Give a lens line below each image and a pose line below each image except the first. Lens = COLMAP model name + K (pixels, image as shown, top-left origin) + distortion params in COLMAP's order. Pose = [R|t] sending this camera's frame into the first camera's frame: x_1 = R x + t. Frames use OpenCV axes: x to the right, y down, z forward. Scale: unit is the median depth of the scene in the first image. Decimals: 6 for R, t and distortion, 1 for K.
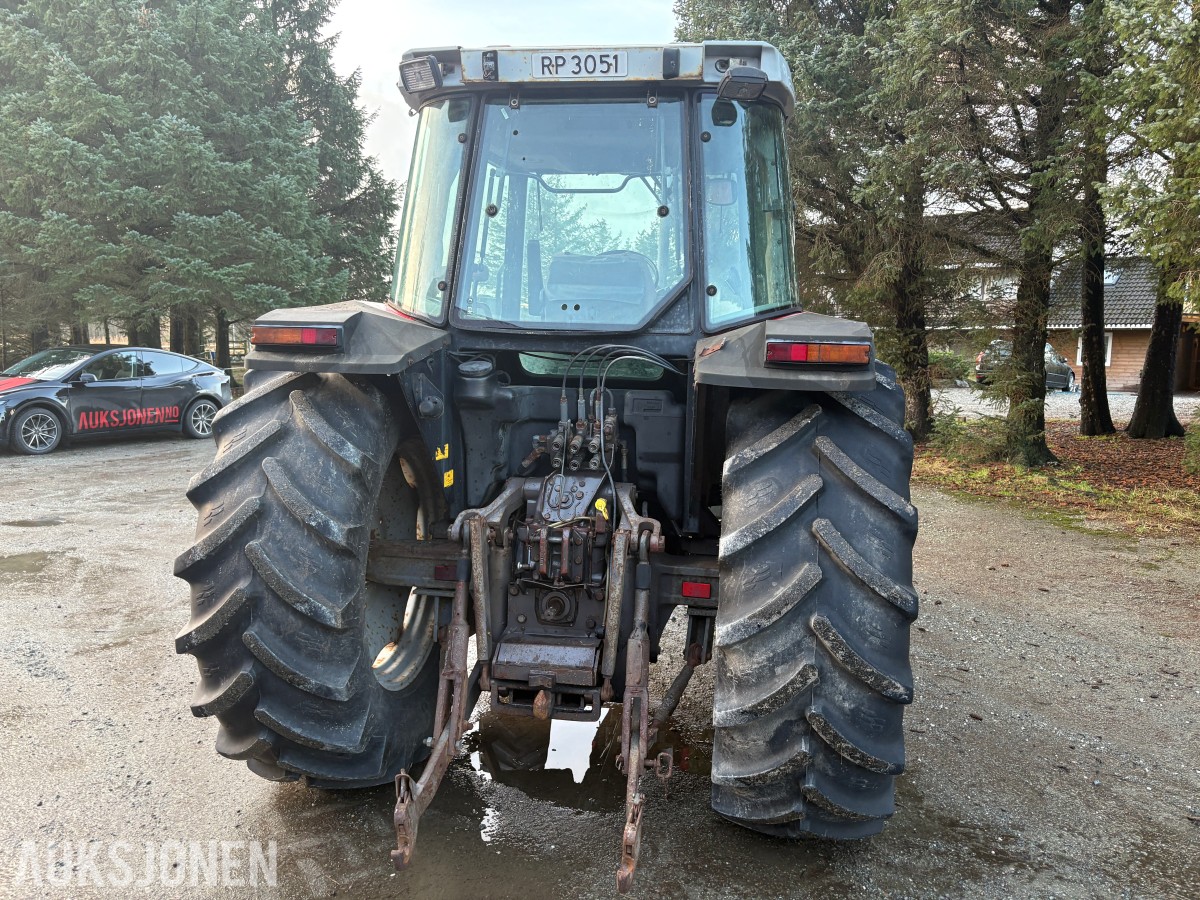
lens RADIAL K [[902.0, 0, 602.8], [0, 902.0, 452.3], [0, 0, 1]] dist [0.034223, -0.029384]
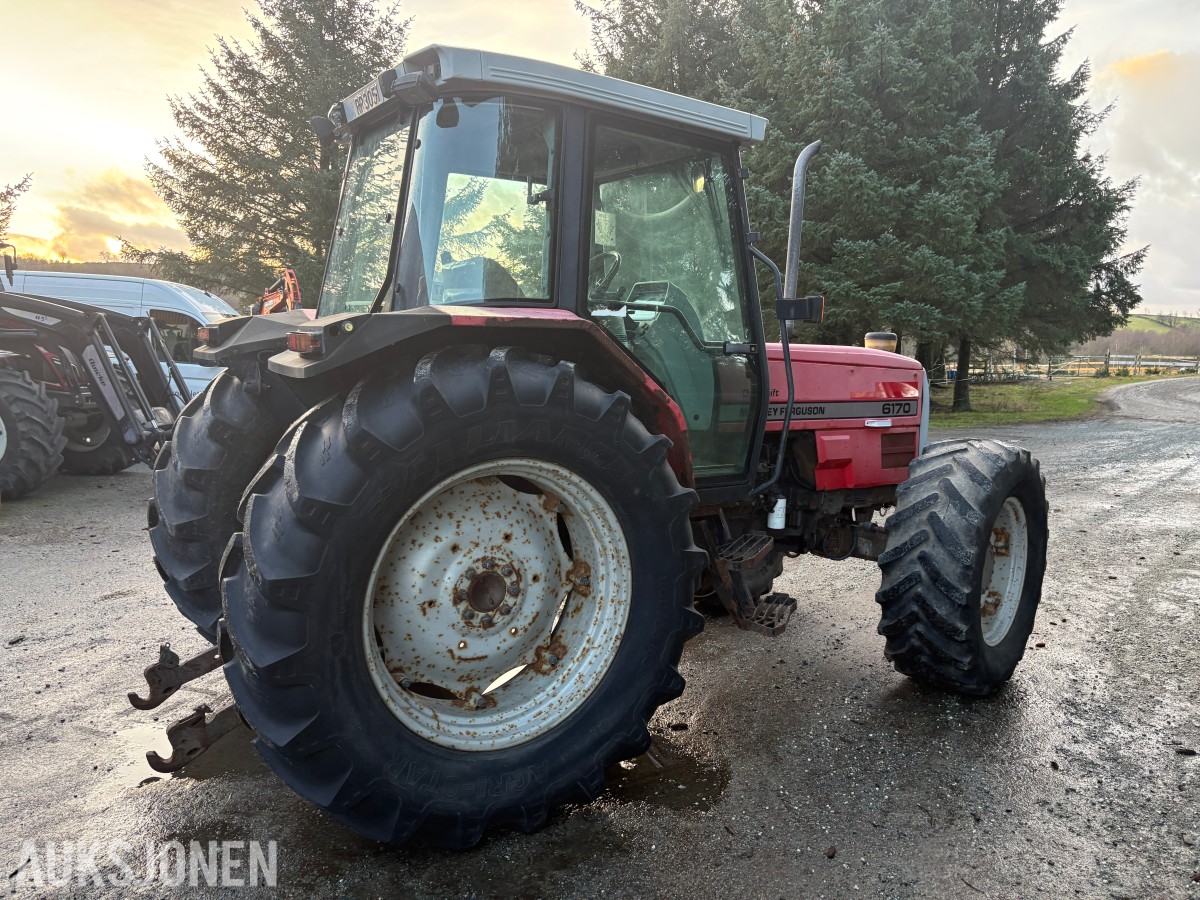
lens RADIAL K [[902.0, 0, 598.3], [0, 902.0, 448.4], [0, 0, 1]] dist [0.034223, -0.029384]
pose [[0.664244, 0.080706, -0.743146, 1.074021], [-0.100716, 0.994752, 0.018008, -0.033848], [0.740700, 0.062885, 0.668886, 0.471420]]
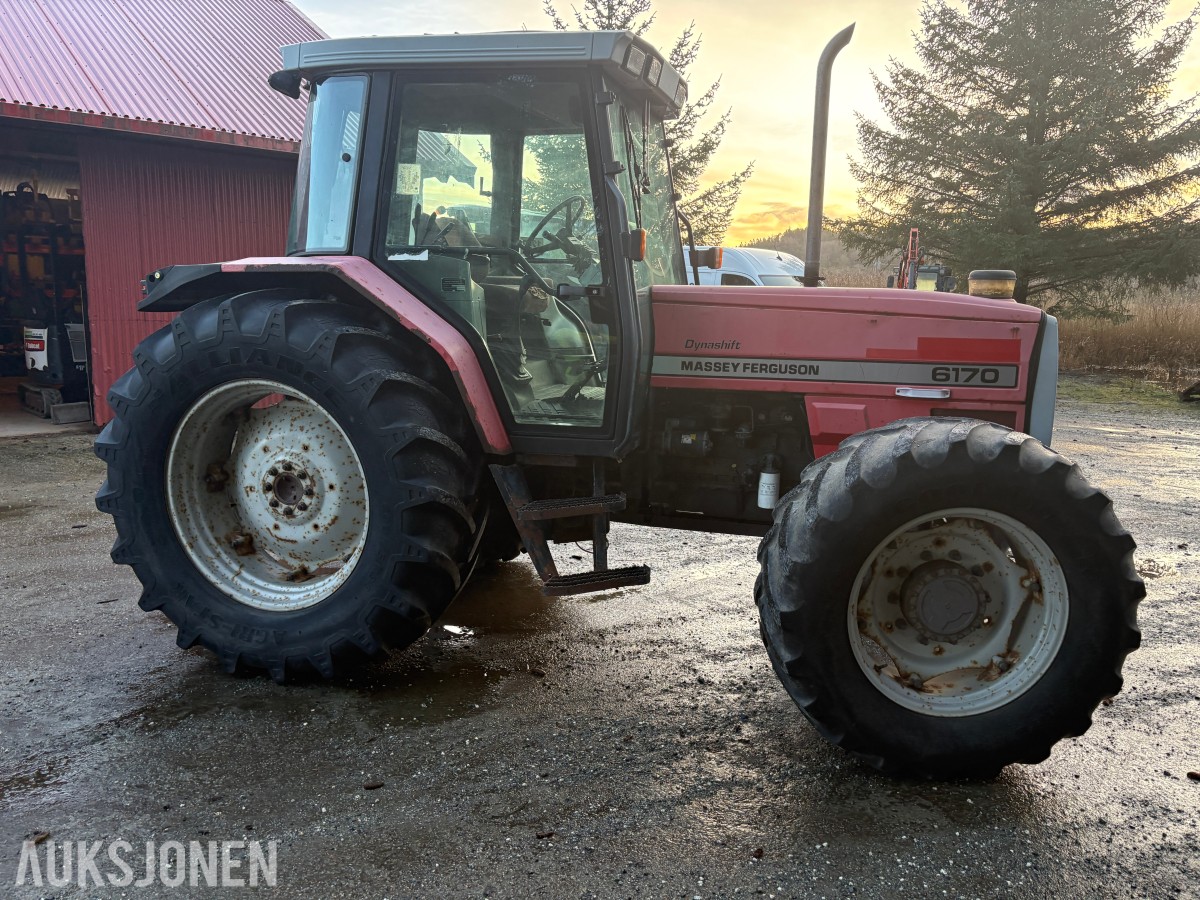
lens RADIAL K [[902.0, 0, 607.3], [0, 902.0, 450.6], [0, 0, 1]] dist [0.034223, -0.029384]
pose [[-0.114179, 0.148168, -0.982349, 1.438679], [-0.136865, 0.977041, 0.163276, -0.163863], [0.983987, 0.153092, -0.091278, 1.627914]]
